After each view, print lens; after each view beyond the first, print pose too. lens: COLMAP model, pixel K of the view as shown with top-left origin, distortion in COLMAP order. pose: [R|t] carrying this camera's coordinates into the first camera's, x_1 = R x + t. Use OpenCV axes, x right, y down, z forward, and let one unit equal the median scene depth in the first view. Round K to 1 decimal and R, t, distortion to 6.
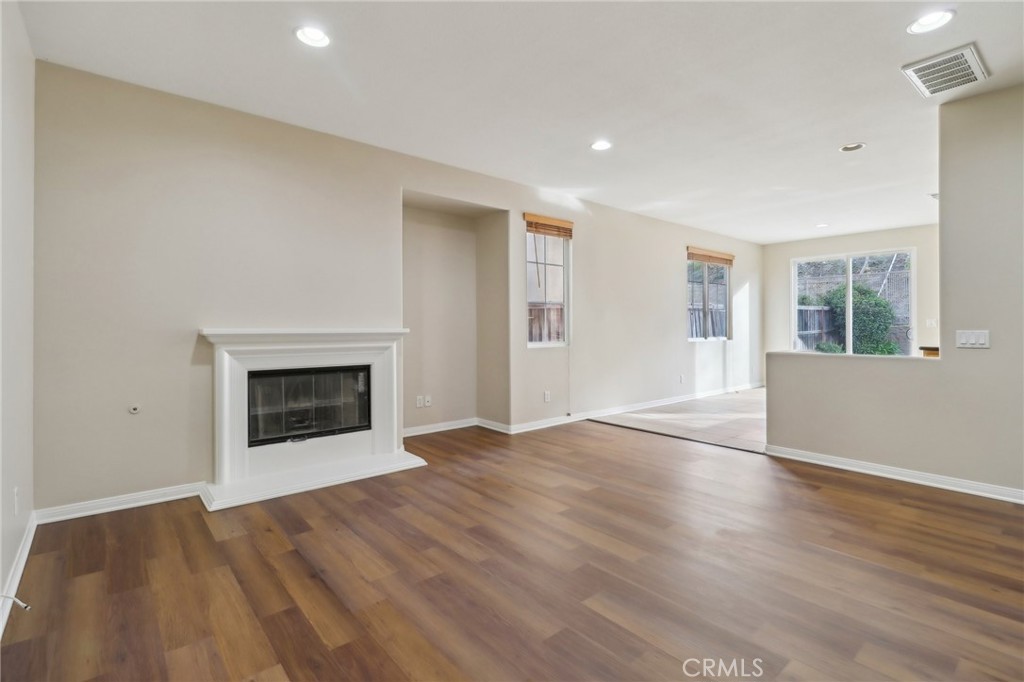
lens RADIAL K [[480.6, 0, 520.7], [0, 480.6, 334.3], [0, 0, 1]] dist [0.003208, 0.000613]
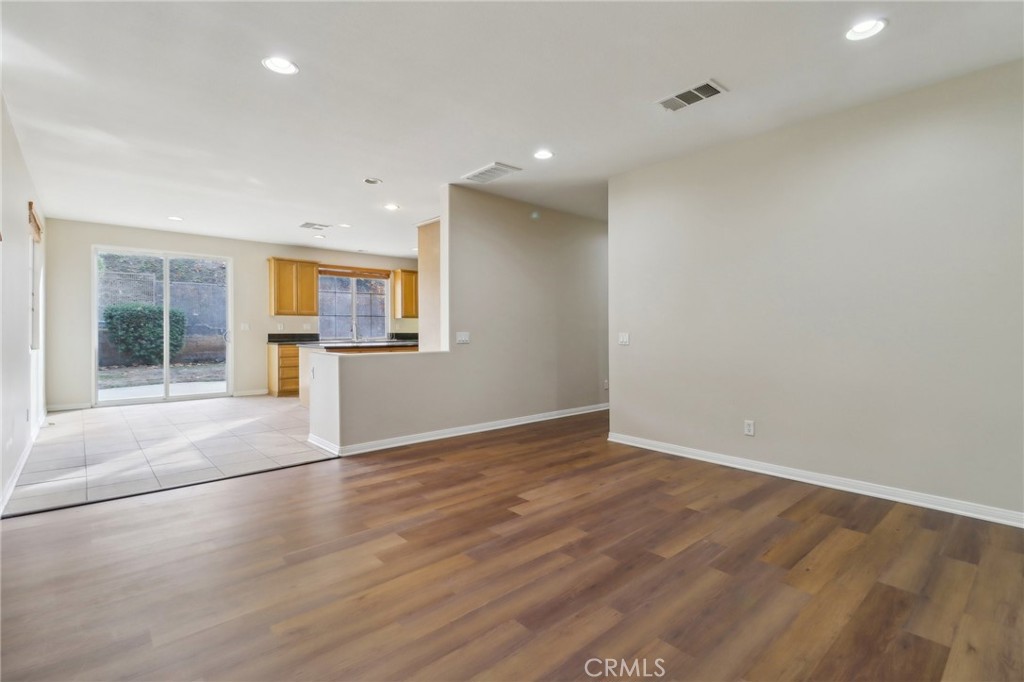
lens RADIAL K [[478.4, 0, 516.2], [0, 478.4, 329.9], [0, 0, 1]] dist [0.001474, -0.000506]
pose [[-0.023829, 0.001470, 0.999715, -0.660119], [0.017240, 0.999851, -0.001059, -0.012181], [-0.999567, 0.017209, -0.023851, 0.867666]]
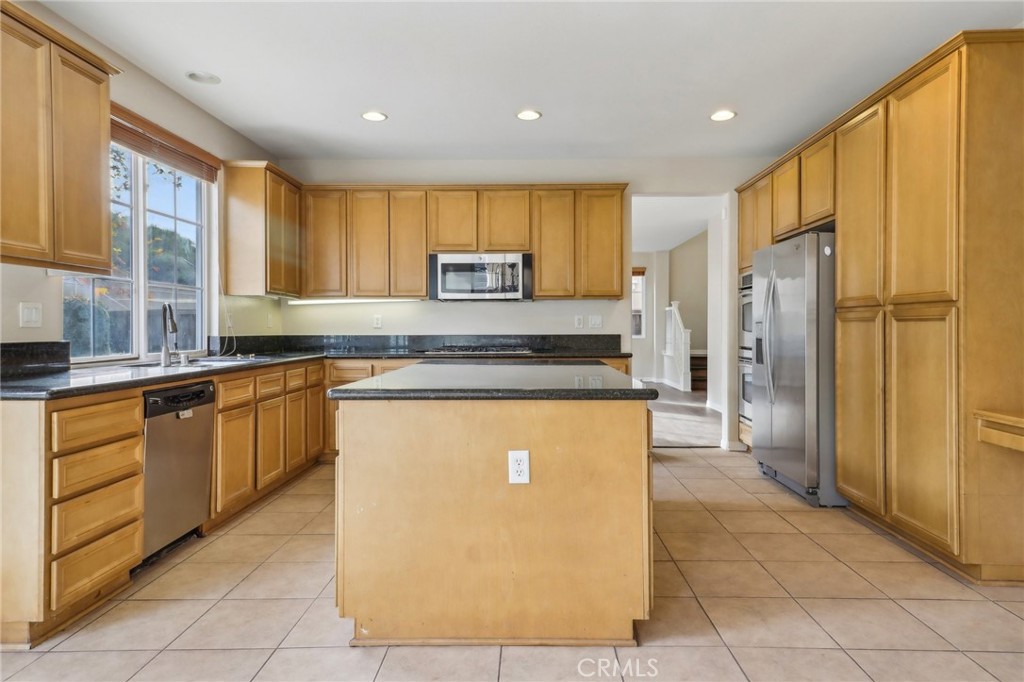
lens RADIAL K [[610.4, 0, 524.8], [0, 610.4, 328.4], [0, 0, 1]] dist [0.035085, -0.001103]
pose [[-0.753584, 0.000801, 0.657352, 0.942173], [0.012476, 0.999837, 0.013084, -0.037561], [-0.657234, 0.018061, -0.753470, 2.165014]]
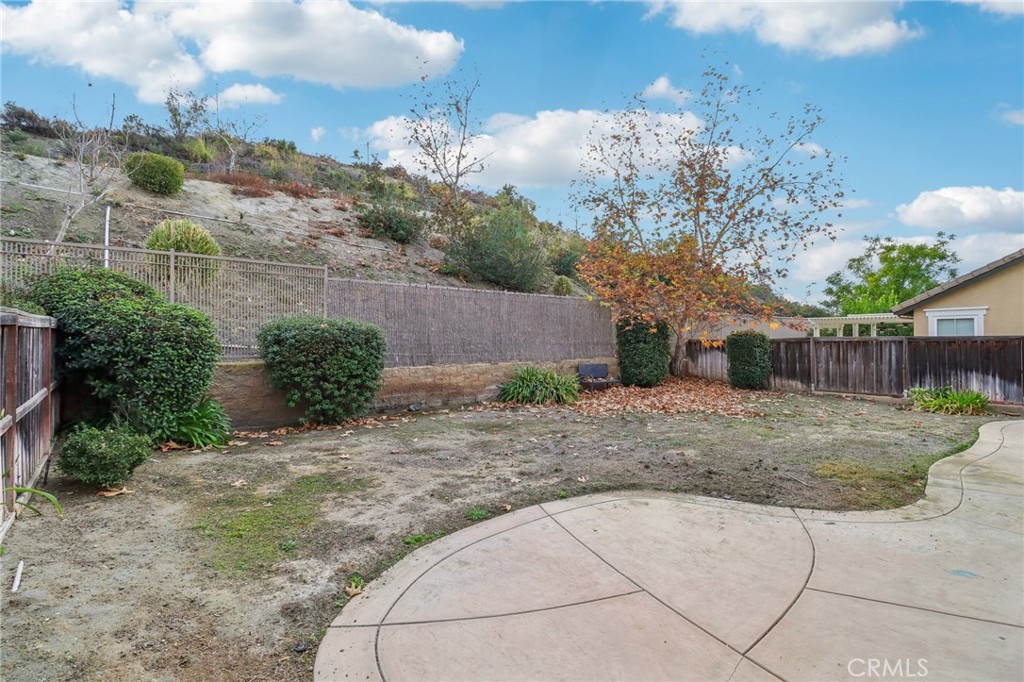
lens RADIAL K [[480.6, 0, 520.7], [0, 480.6, 334.3], [0, 0, 1]] dist [0.003208, 0.000613]
pose [[0.030730, 0.014755, 0.999419, 1.332630], [0.019364, 0.999695, -0.015355, -0.164730], [-0.999340, 0.019825, 0.030434, 3.059343]]
